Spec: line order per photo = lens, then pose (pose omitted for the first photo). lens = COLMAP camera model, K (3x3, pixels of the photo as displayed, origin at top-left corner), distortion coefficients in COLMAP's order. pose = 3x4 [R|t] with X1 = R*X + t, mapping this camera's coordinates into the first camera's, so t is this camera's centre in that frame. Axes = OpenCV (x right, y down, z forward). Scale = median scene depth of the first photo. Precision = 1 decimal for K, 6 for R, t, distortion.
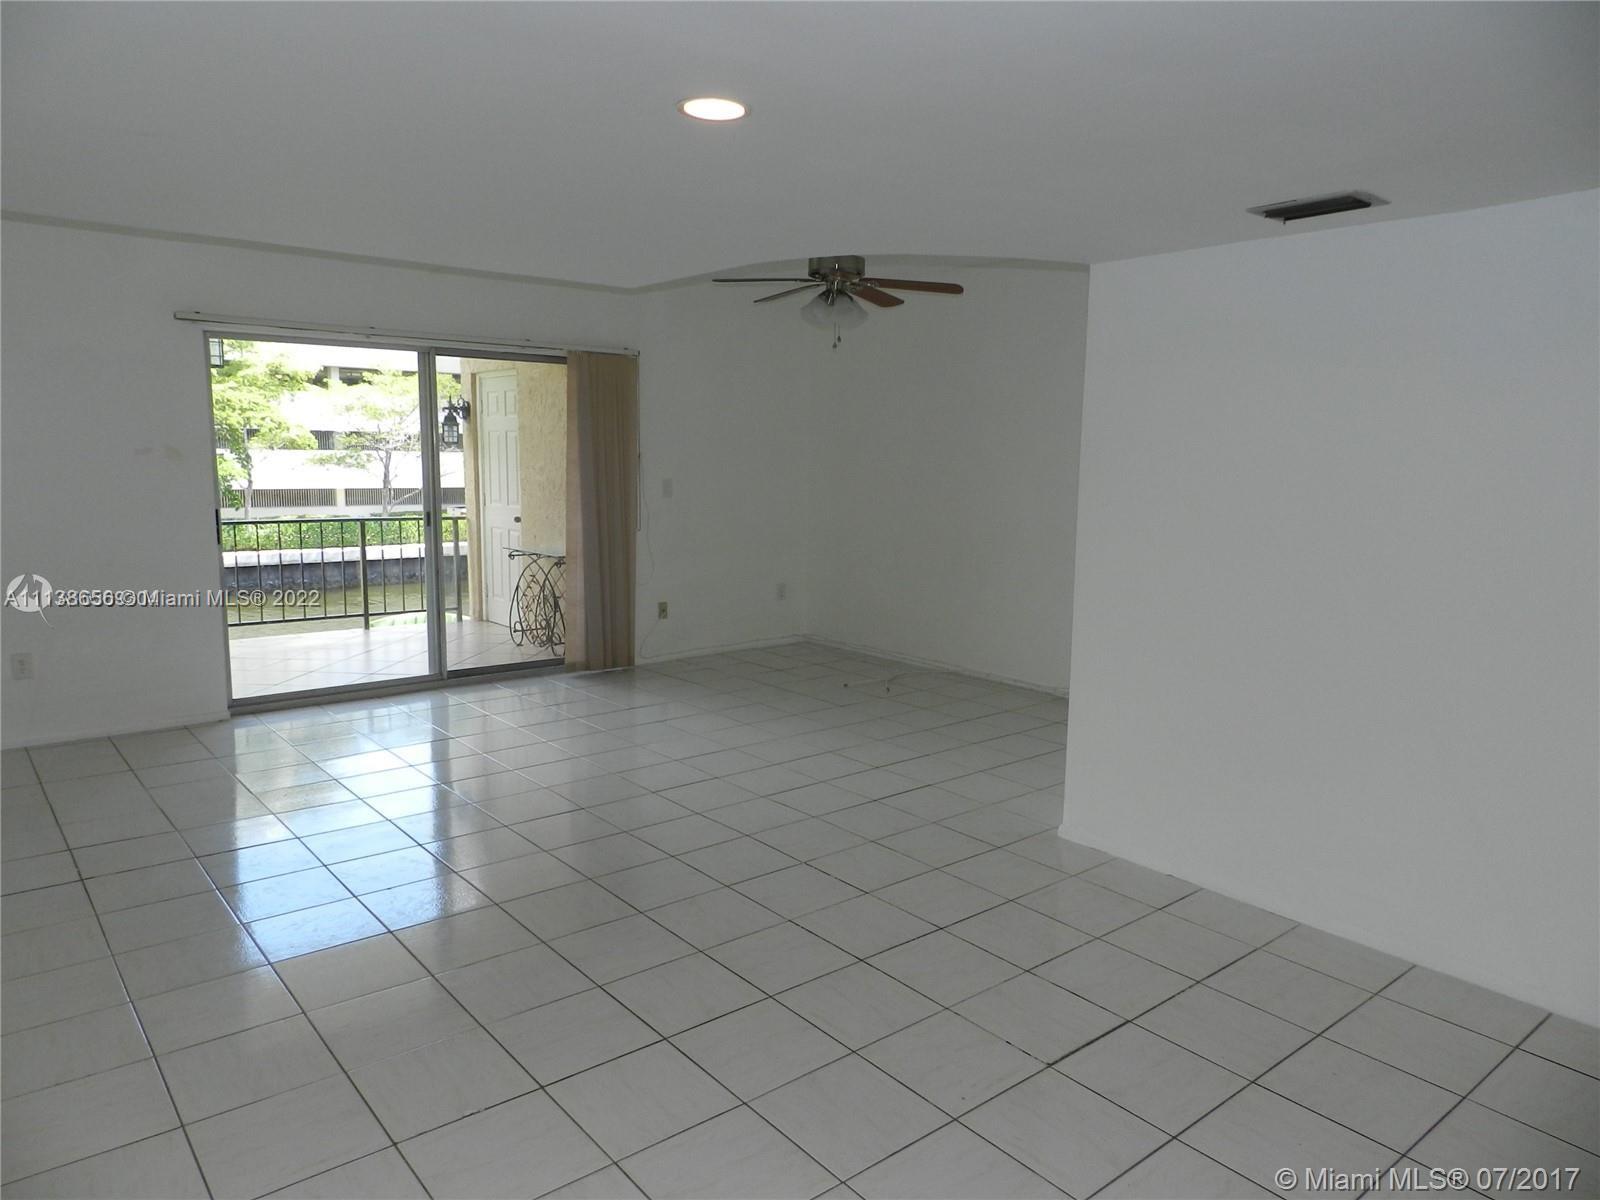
lens RADIAL K [[1072.8, 0, 797.9], [0, 1072.8, 600.5], [0, 0, 1]] dist [0.022130, -0.013145]
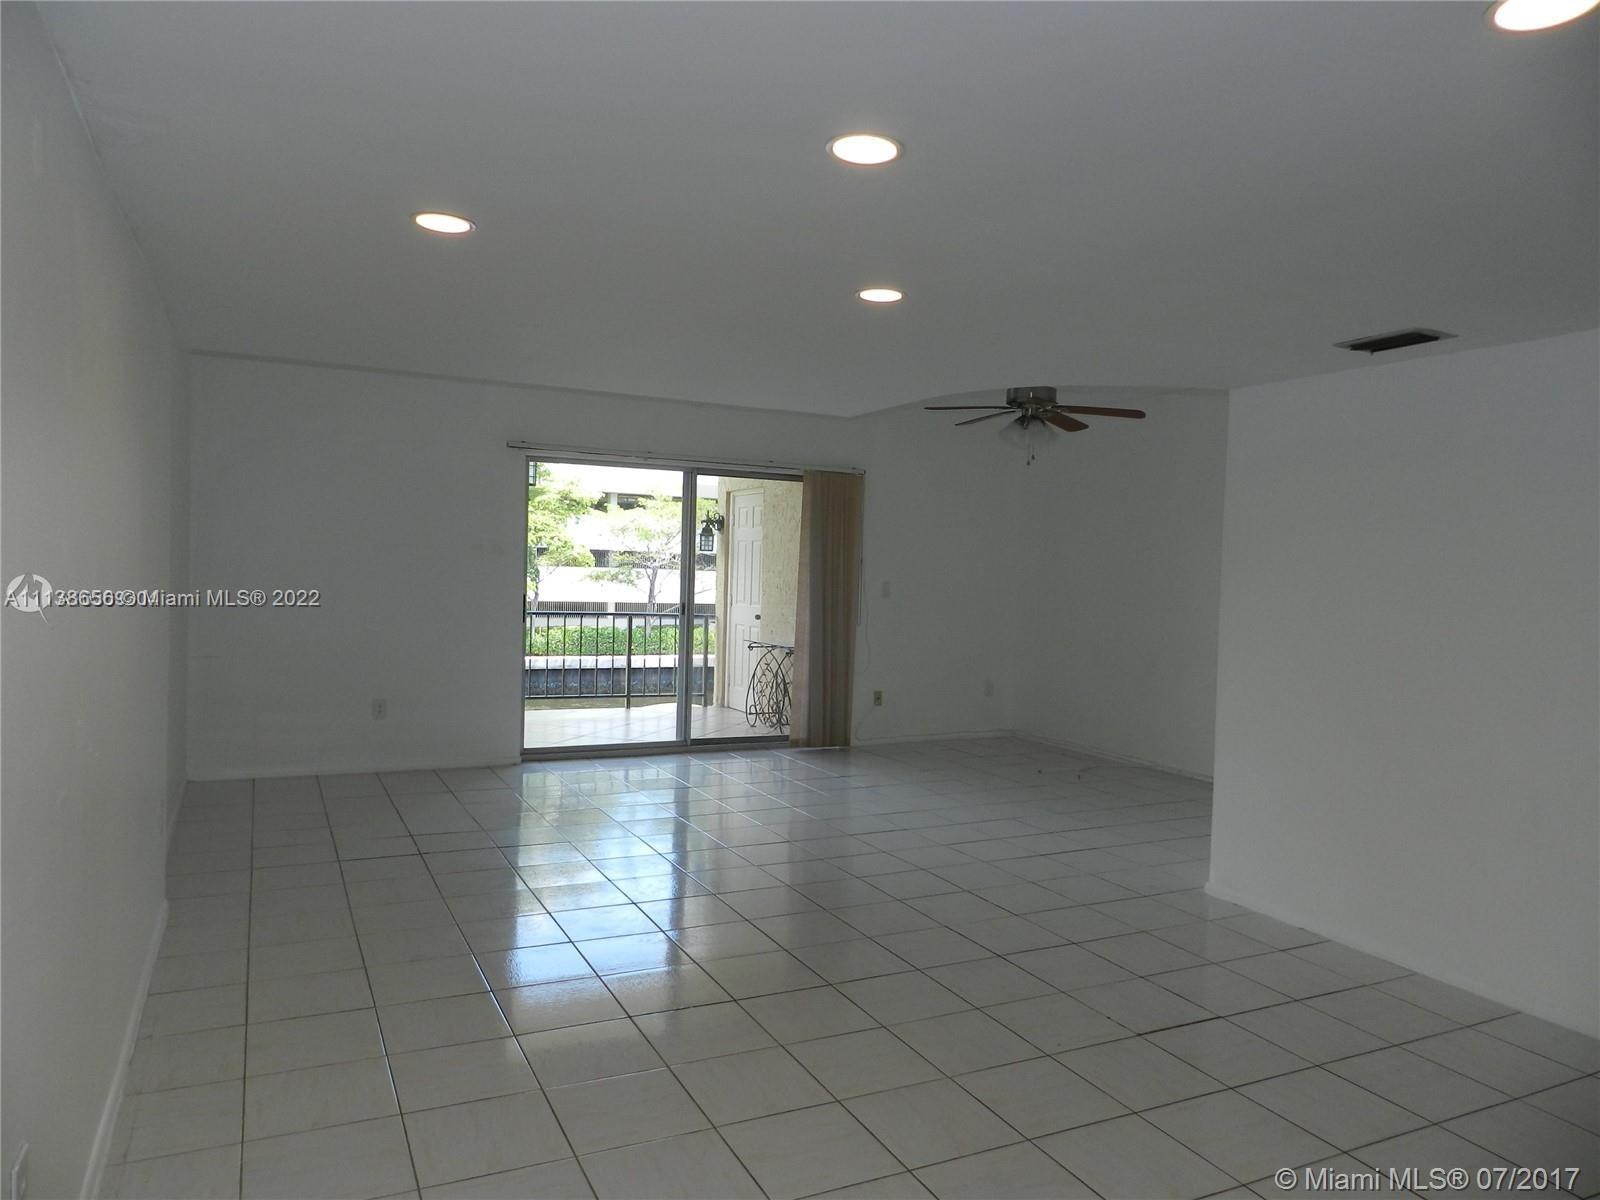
lens RADIAL K [[1072.8, 0, 798.6], [0, 1072.8, 602.6], [0, 0, 1]] dist [0.022130, -0.013145]
pose [[0.974071, 0.022530, -0.225120, 0.045139], [-0.047752, 0.993087, -0.107230, 0.035717], [0.221148, 0.115199, 0.968412, -0.115589]]
